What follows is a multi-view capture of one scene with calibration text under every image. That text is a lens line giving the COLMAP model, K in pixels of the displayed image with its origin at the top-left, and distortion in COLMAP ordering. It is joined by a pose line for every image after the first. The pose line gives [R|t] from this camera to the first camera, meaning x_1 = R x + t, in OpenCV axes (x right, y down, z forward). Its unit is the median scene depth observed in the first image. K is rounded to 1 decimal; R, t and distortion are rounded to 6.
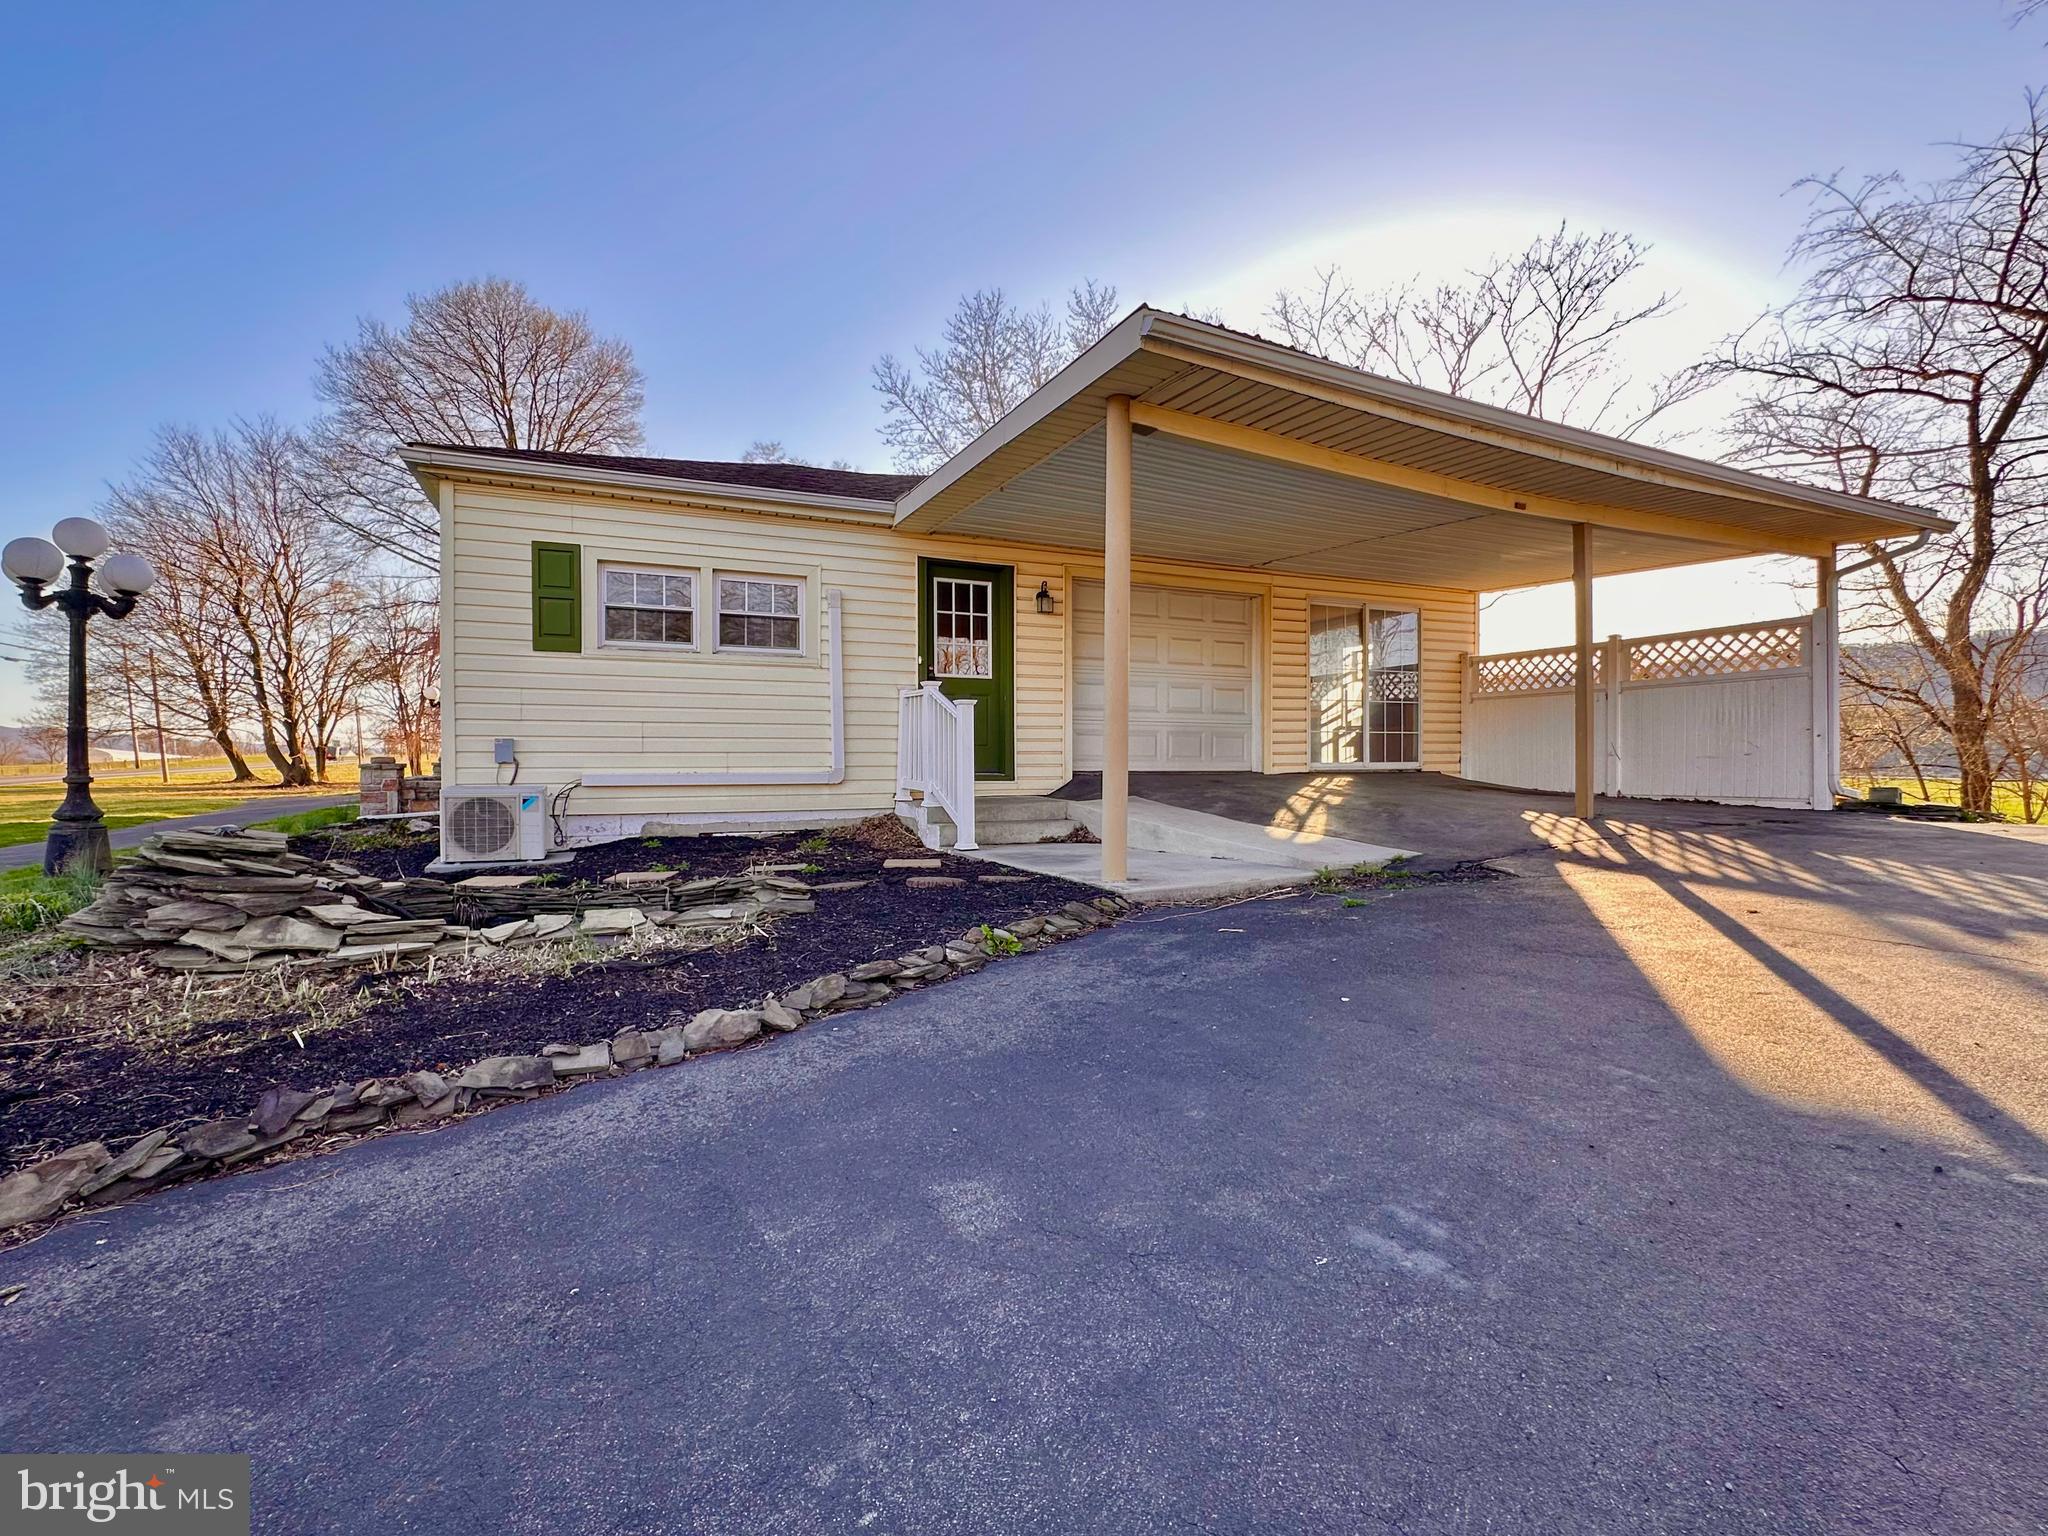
lens RADIAL K [[897.5, 0, 1024.3], [0, 897.5, 768.7], [0, 0, 1]] dist [0.002727, -0.000079]
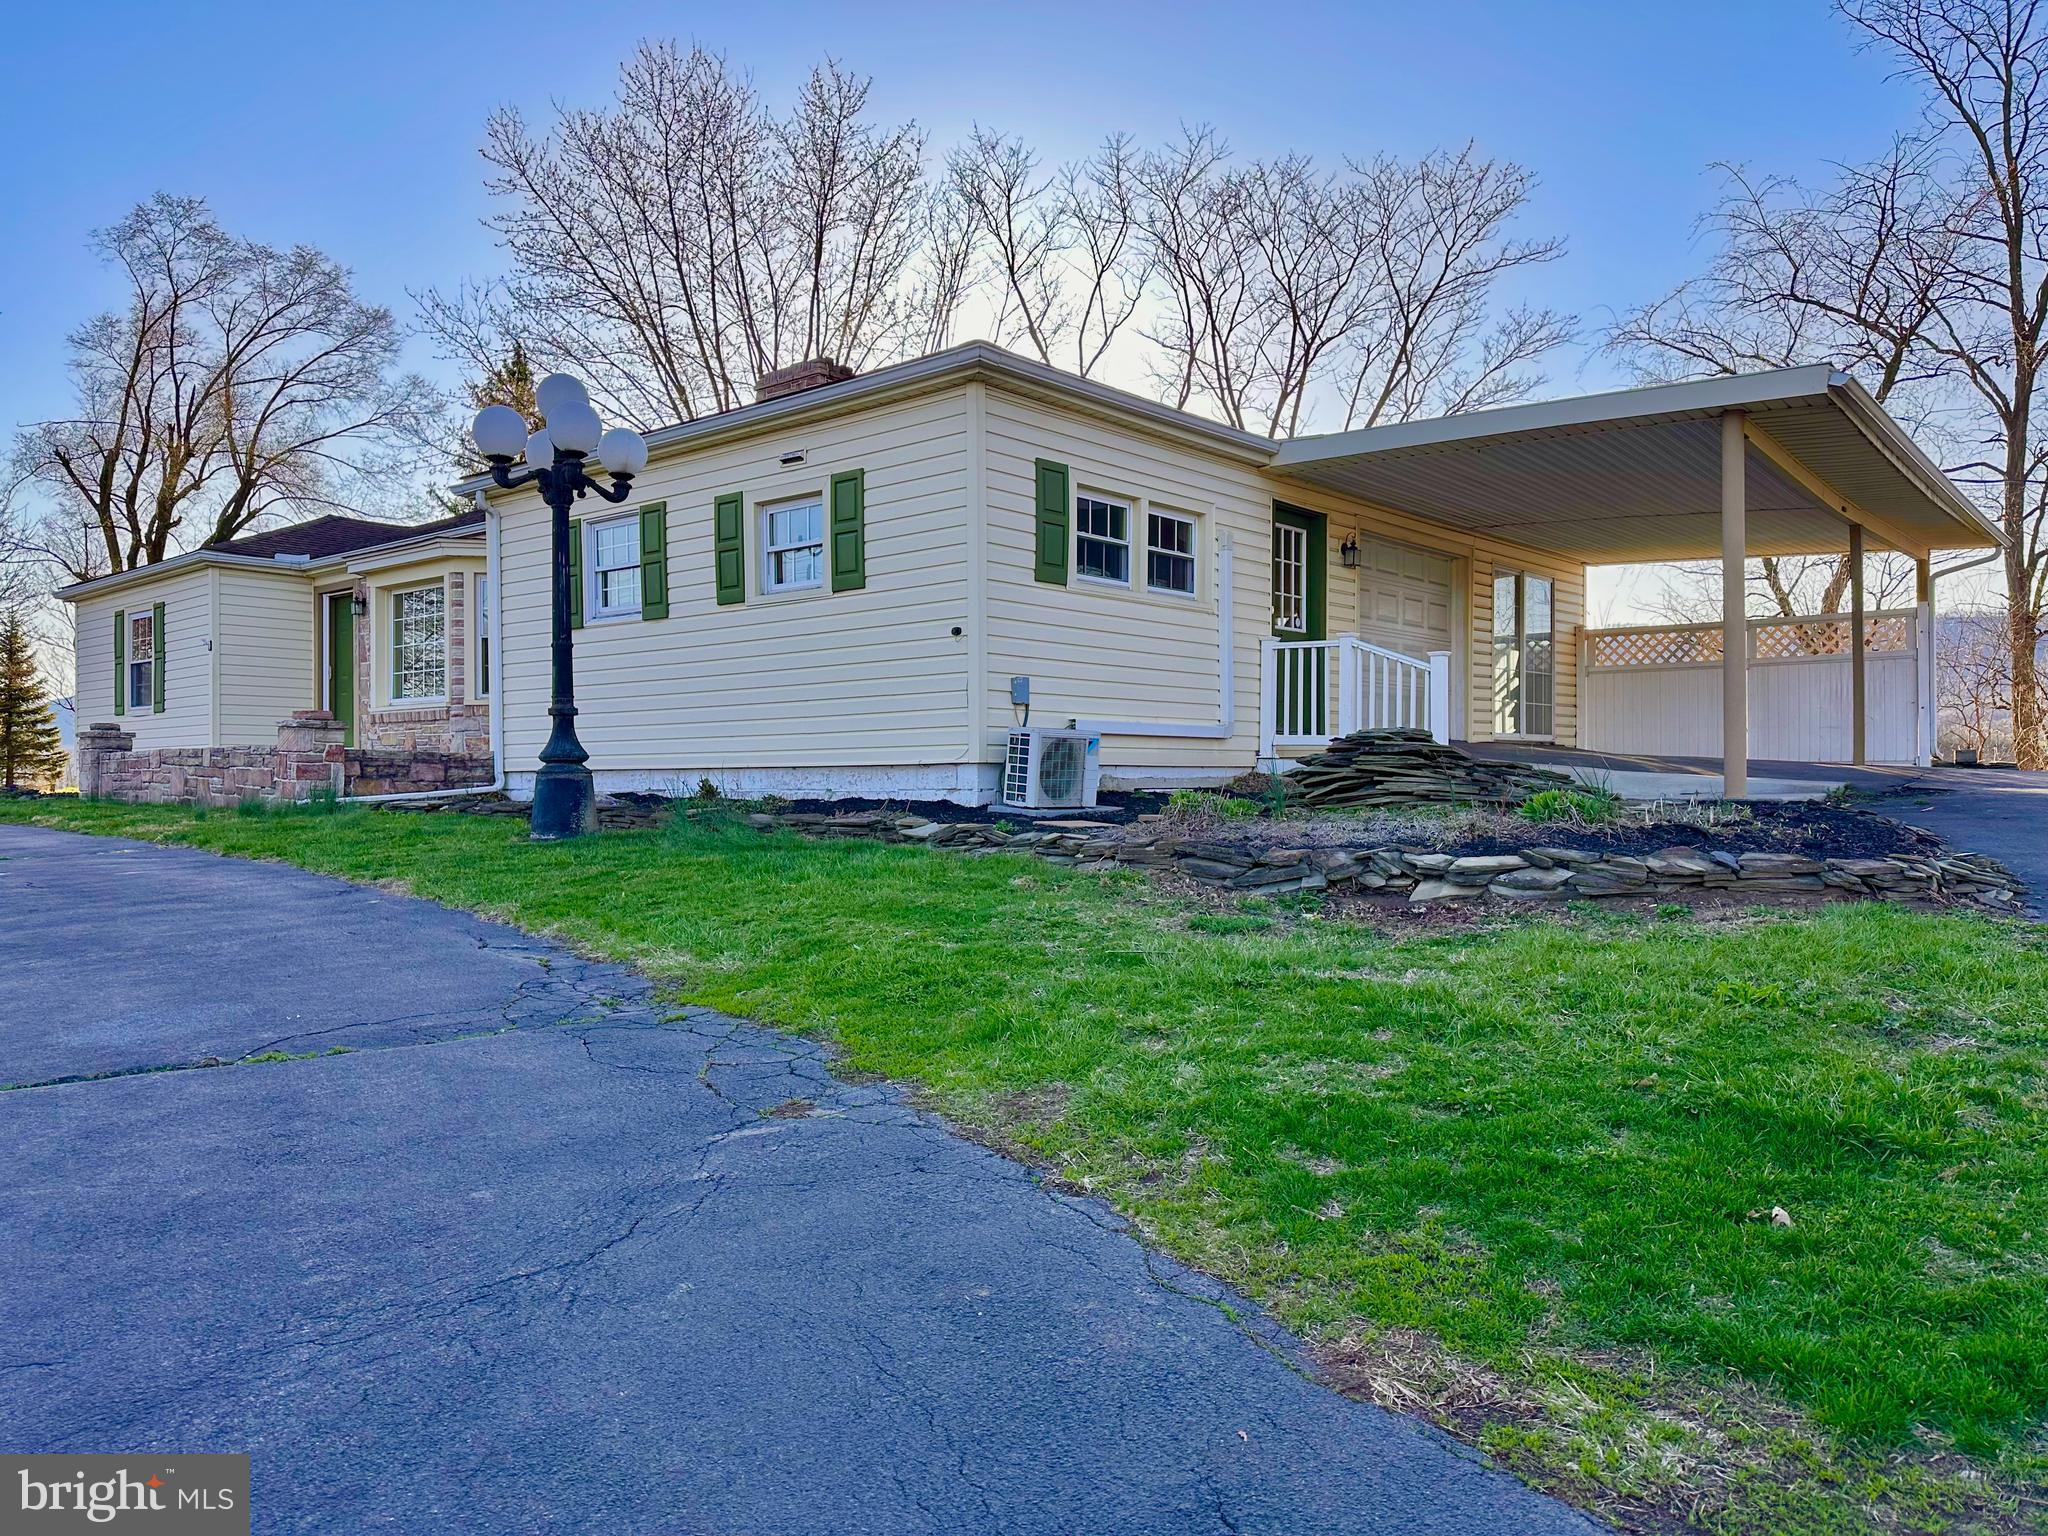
lens RADIAL K [[1437.1, 0, 1031.6], [0, 1437.1, 770.6], [0, 0, 1]] dist [0.011914, -0.000632]
pose [[0.910040, 0.002333, 0.414515, -0.879811], [0.002925, 0.999923, -0.012050, 0.058783], [-0.414511, 0.012178, 0.909963, -0.234784]]
